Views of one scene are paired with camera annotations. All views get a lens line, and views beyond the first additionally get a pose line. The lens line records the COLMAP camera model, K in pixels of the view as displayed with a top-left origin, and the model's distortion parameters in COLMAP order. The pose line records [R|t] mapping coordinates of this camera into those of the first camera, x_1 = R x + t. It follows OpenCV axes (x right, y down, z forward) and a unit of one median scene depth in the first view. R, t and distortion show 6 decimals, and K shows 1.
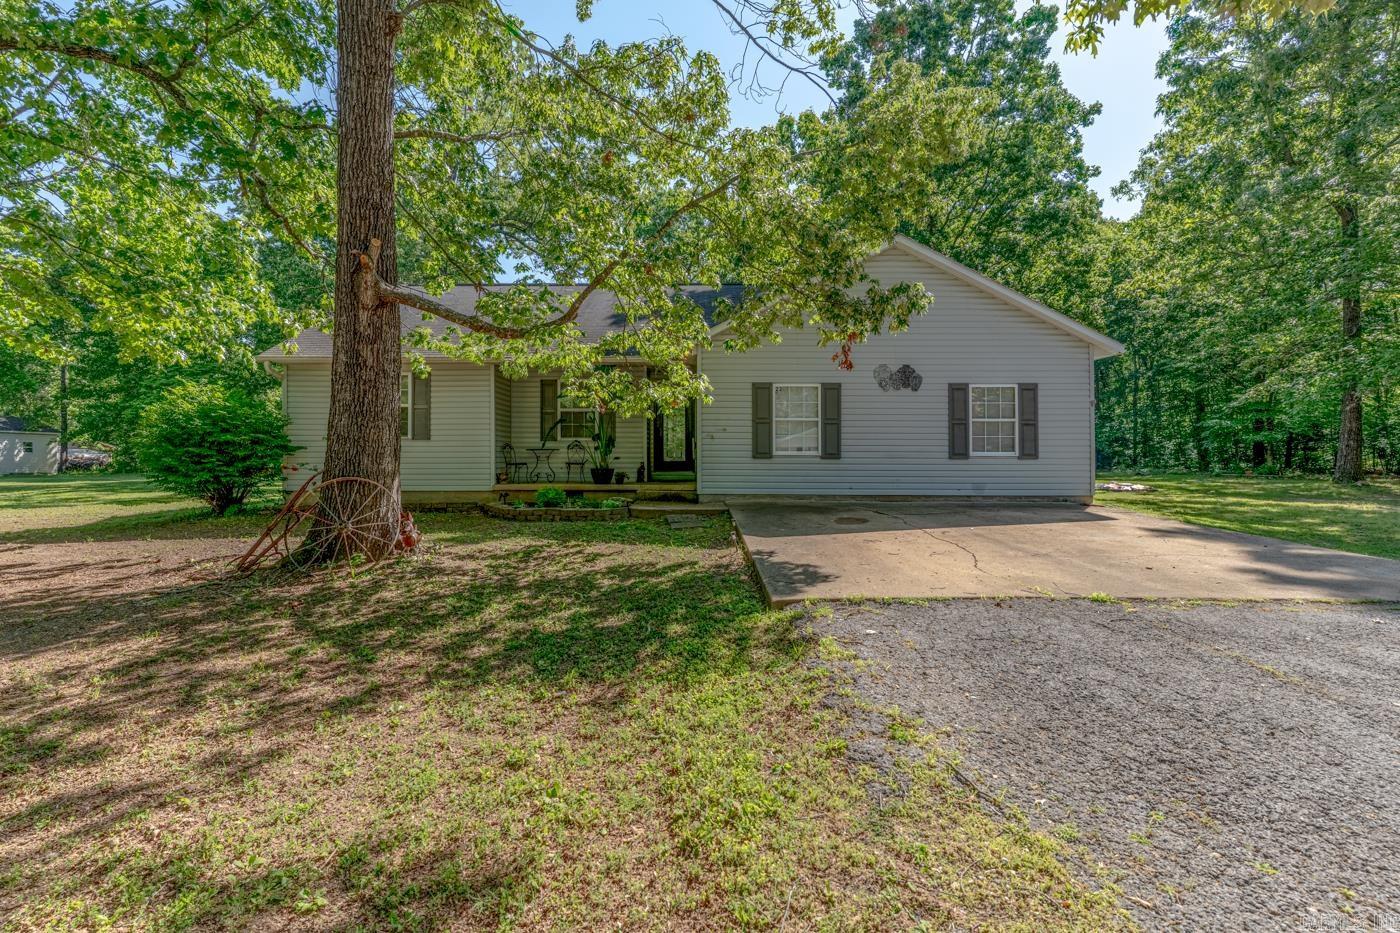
lens RADIAL K [[667.5, 0, 699.3], [0, 667.5, 452.5], [0, 0, 1]] dist [-0.000724, -0.000203]
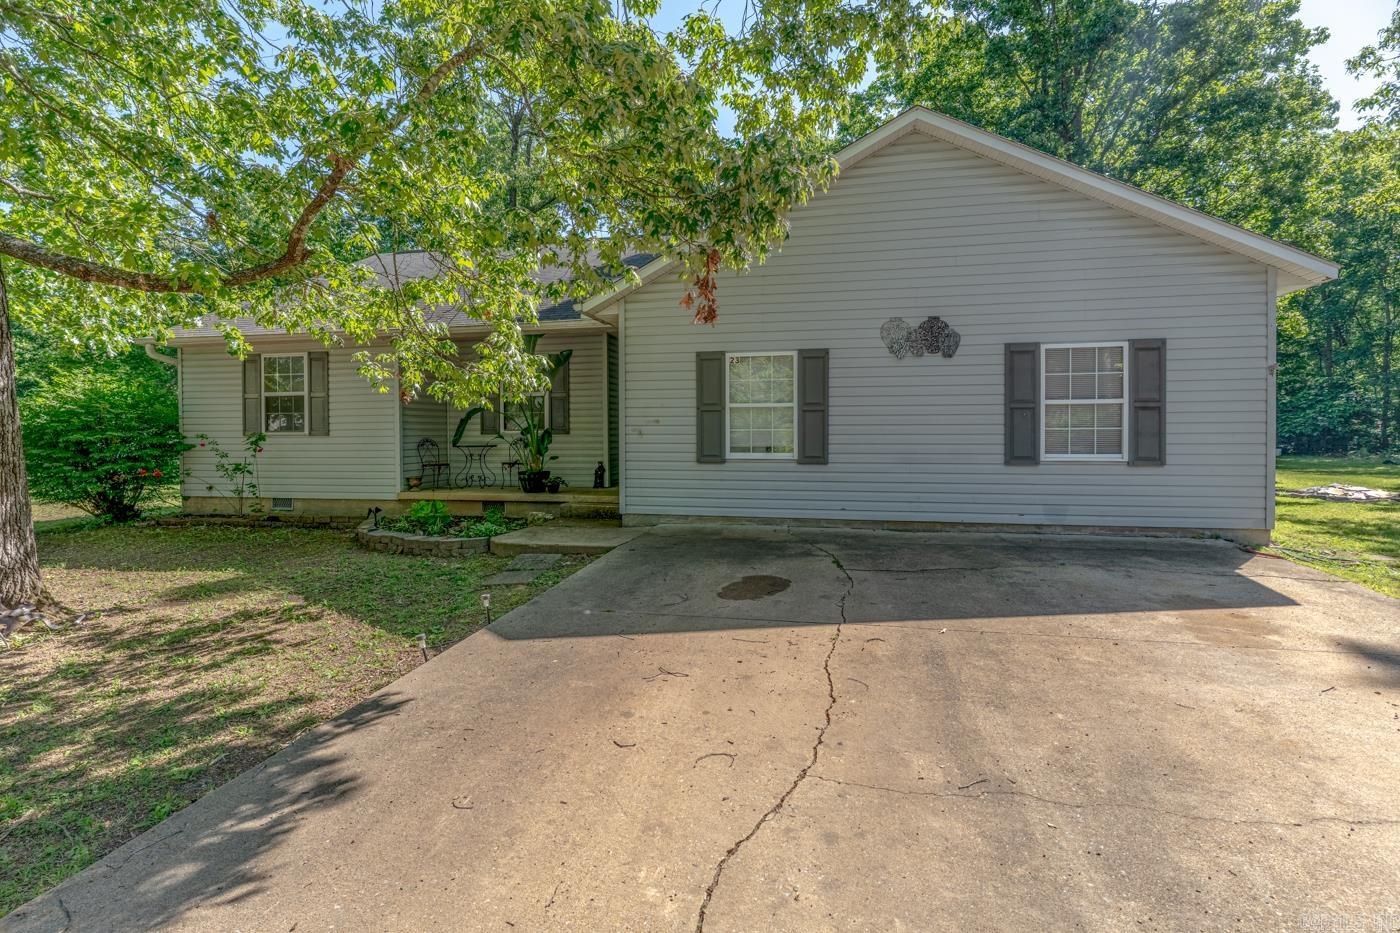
lens RADIAL K [[687.4, 0, 698.1], [0, 687.4, 450.7], [0, 0, 1]] dist [0.013123, -0.007081]
pose [[0.978556, -0.000491, -0.205982, 0.225457], [0.006478, 0.999576, 0.028393, -0.023996], [0.205881, -0.029119, 0.978144, 0.310165]]
